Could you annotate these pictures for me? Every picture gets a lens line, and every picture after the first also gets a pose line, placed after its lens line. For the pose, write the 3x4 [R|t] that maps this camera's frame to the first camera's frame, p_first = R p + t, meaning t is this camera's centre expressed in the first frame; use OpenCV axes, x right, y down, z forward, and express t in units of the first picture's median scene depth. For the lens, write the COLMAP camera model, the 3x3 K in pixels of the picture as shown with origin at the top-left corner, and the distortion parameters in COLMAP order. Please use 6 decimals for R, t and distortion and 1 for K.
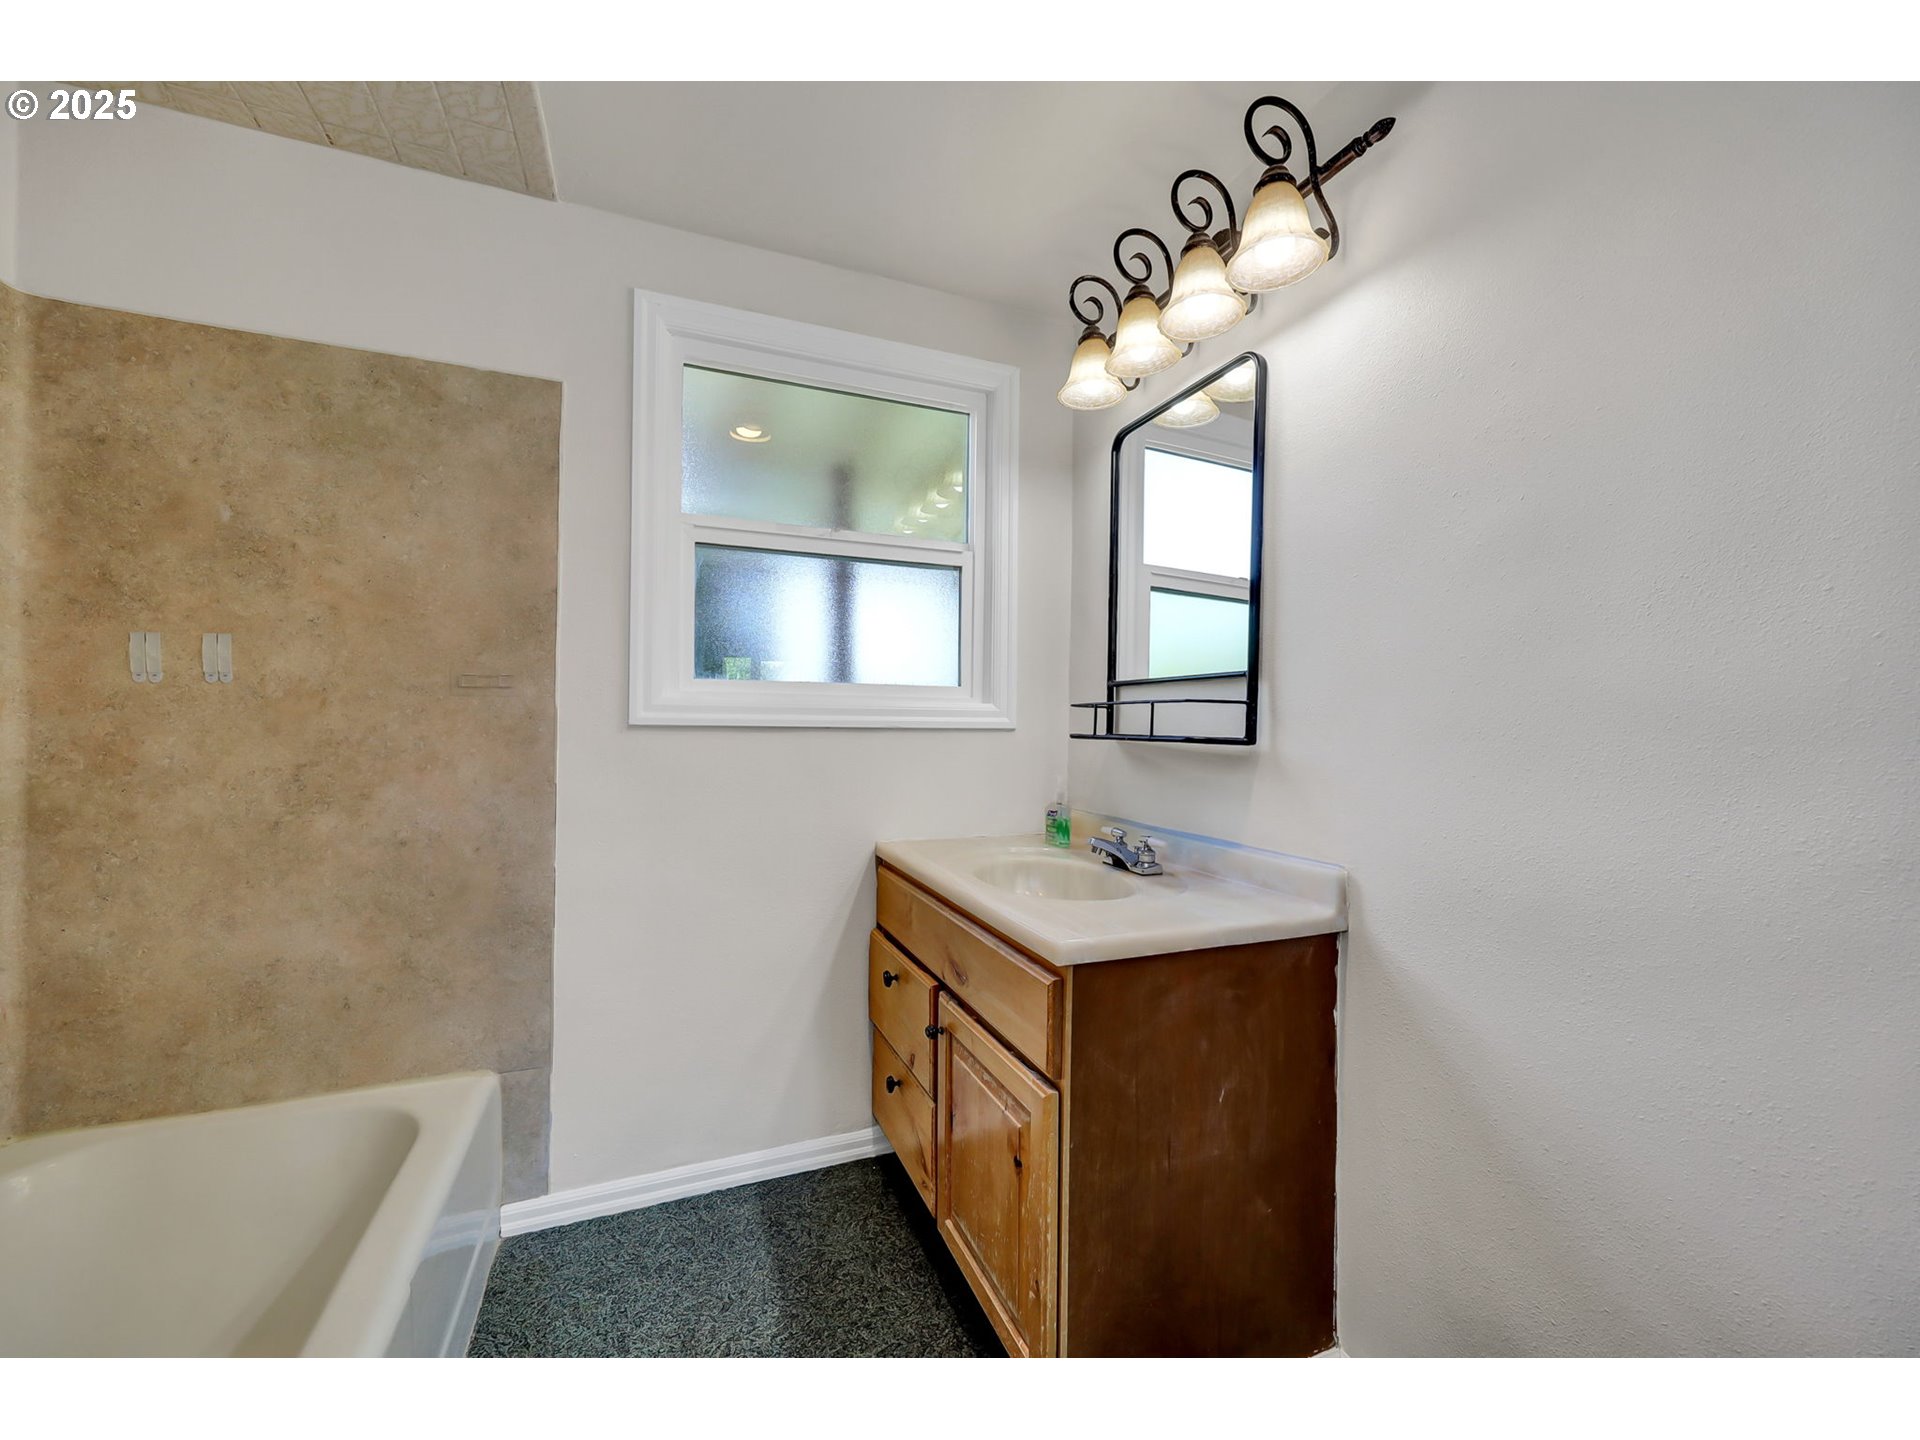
lens RADIAL K [[774.0, 0, 965.6], [0, 774.0, 723.1], [0, 0, 1]] dist [-0.000136, -0.000038]
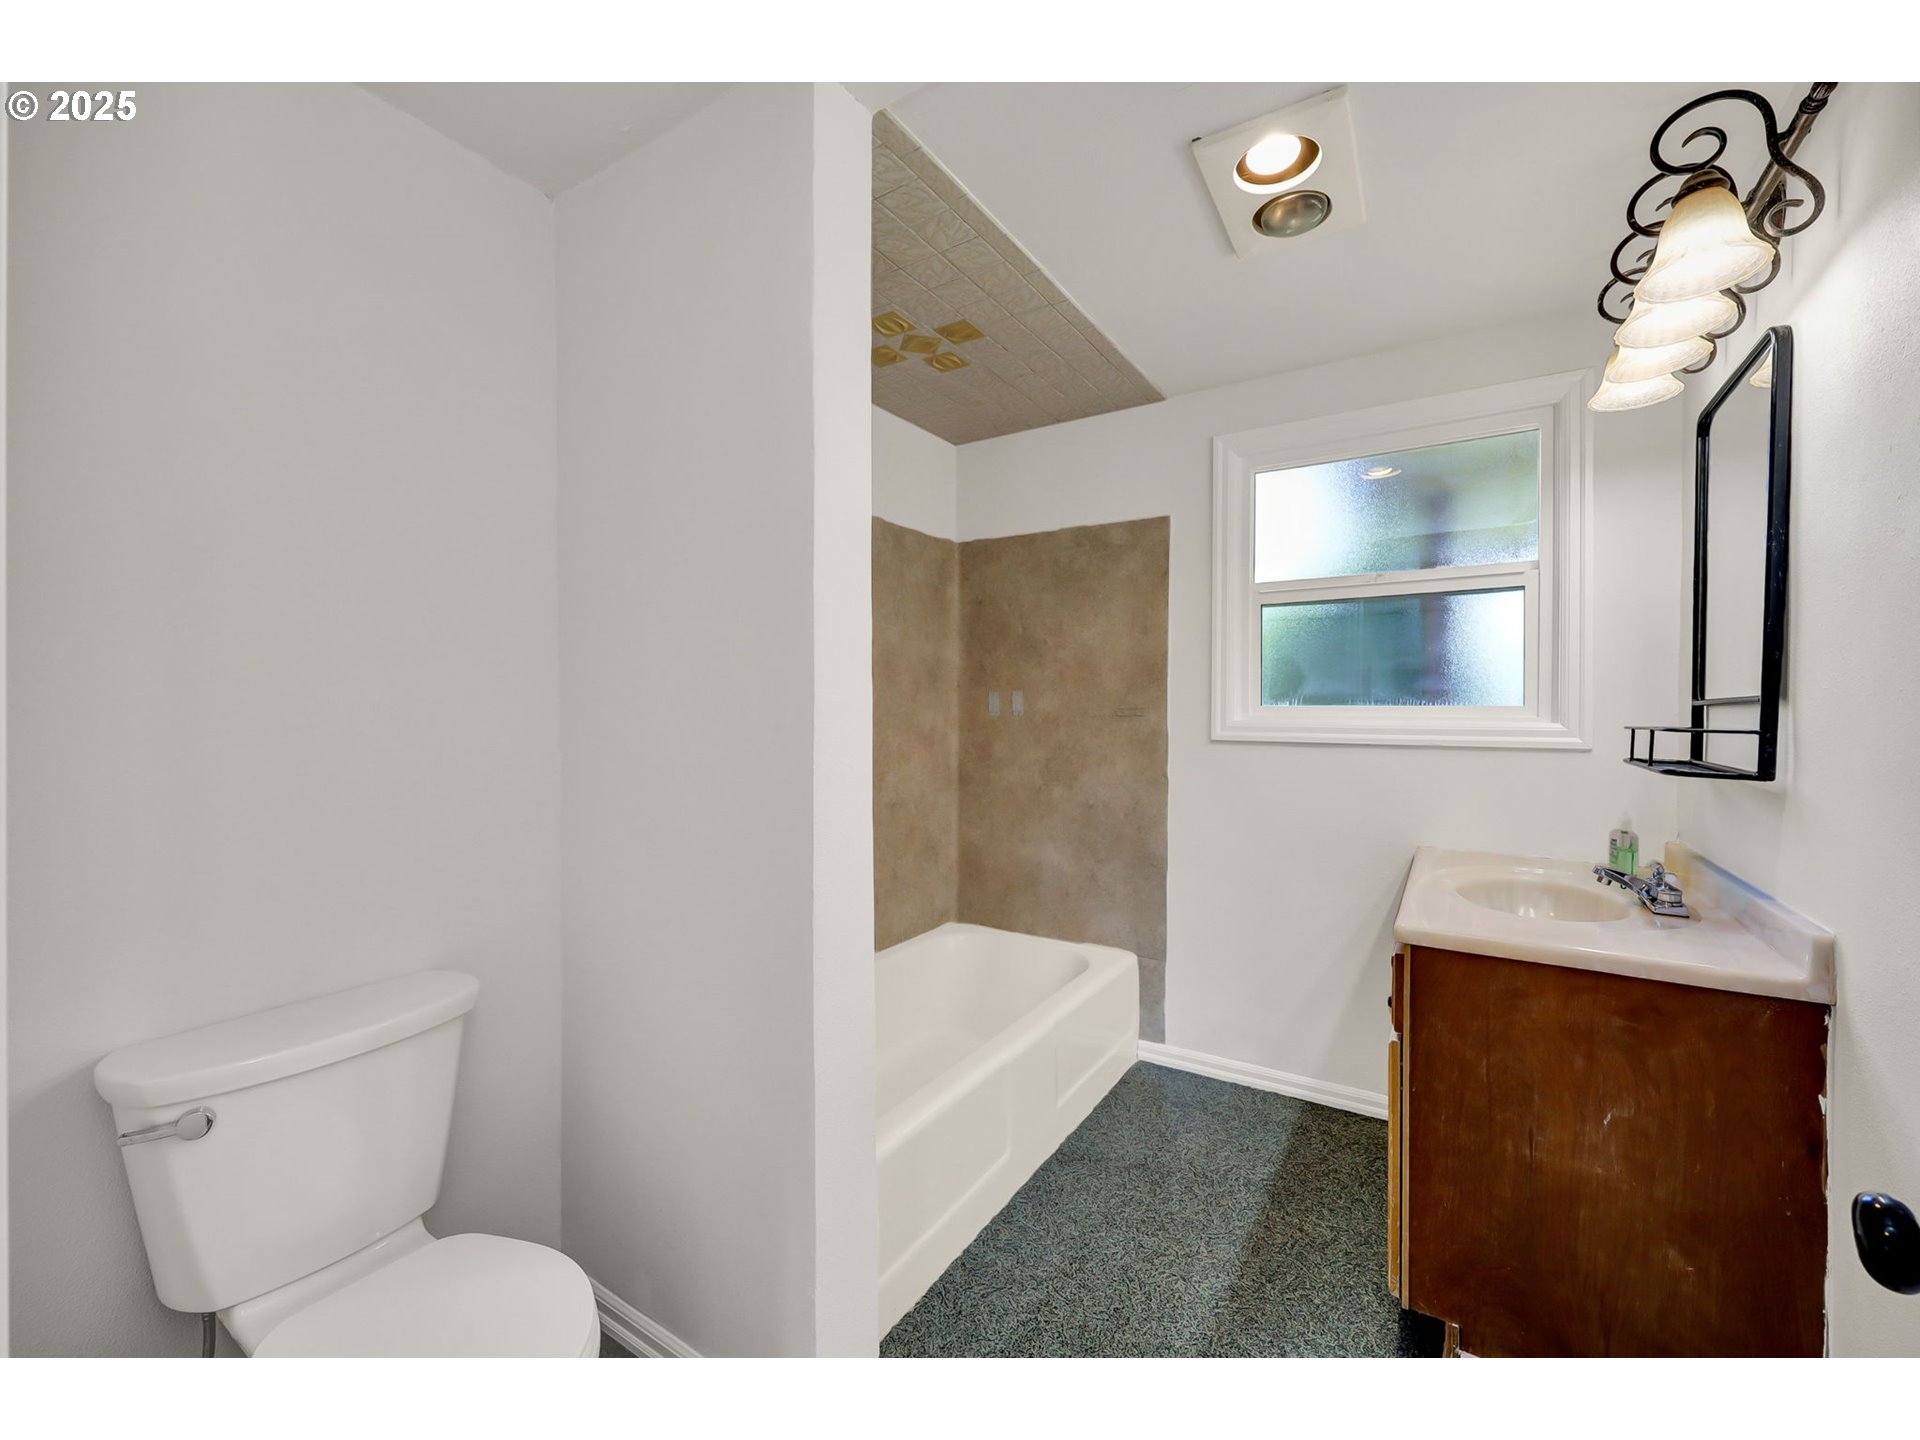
lens RADIAL K [[774.0, 0, 959.4], [0, 774.0, 721.0], [0, 0, 1]] dist [-0.000136, -0.000038]
pose [[0.569336, 0.000312, -0.822105, 0.539663], [-0.000360, 1.000000, 0.000130, -0.037115], [0.822105, 0.000222, 0.569336, -0.230945]]
